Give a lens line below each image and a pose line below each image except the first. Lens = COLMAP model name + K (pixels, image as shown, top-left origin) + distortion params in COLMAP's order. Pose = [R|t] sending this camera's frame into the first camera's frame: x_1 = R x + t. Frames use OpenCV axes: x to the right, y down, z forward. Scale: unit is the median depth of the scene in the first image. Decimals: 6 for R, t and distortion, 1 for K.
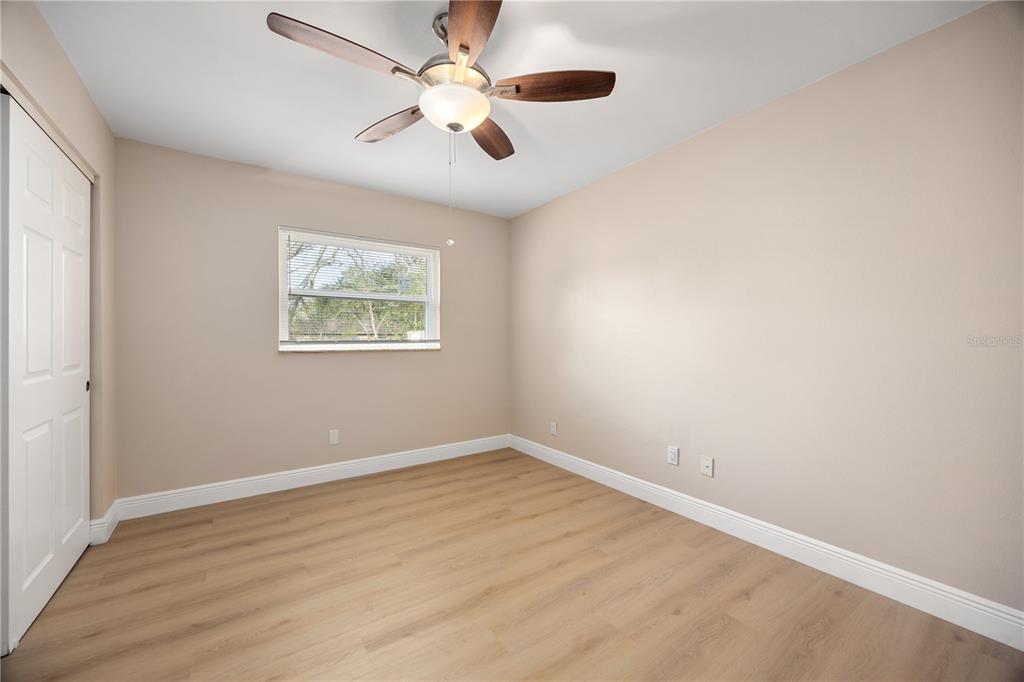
lens RADIAL K [[386.6, 0, 507.7], [0, 386.6, 341.4], [0, 0, 1]] dist [-0.000194, 0.000010]
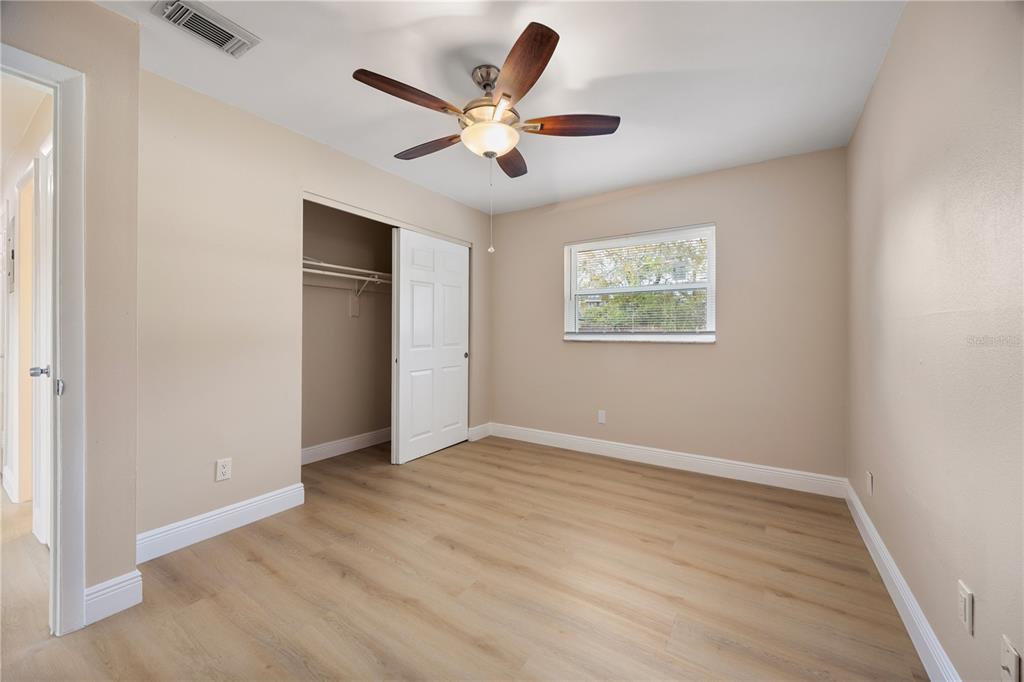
lens RADIAL K [[394.9, 0, 511.5], [0, 394.9, 327.7], [0, 0, 1]] dist [-0.000966, -0.000166]
pose [[0.381805, -0.006388, -0.924221, 0.561920], [-0.005464, 0.999943, -0.009169, -0.002901], [0.924227, 0.008551, 0.381748, 0.329528]]
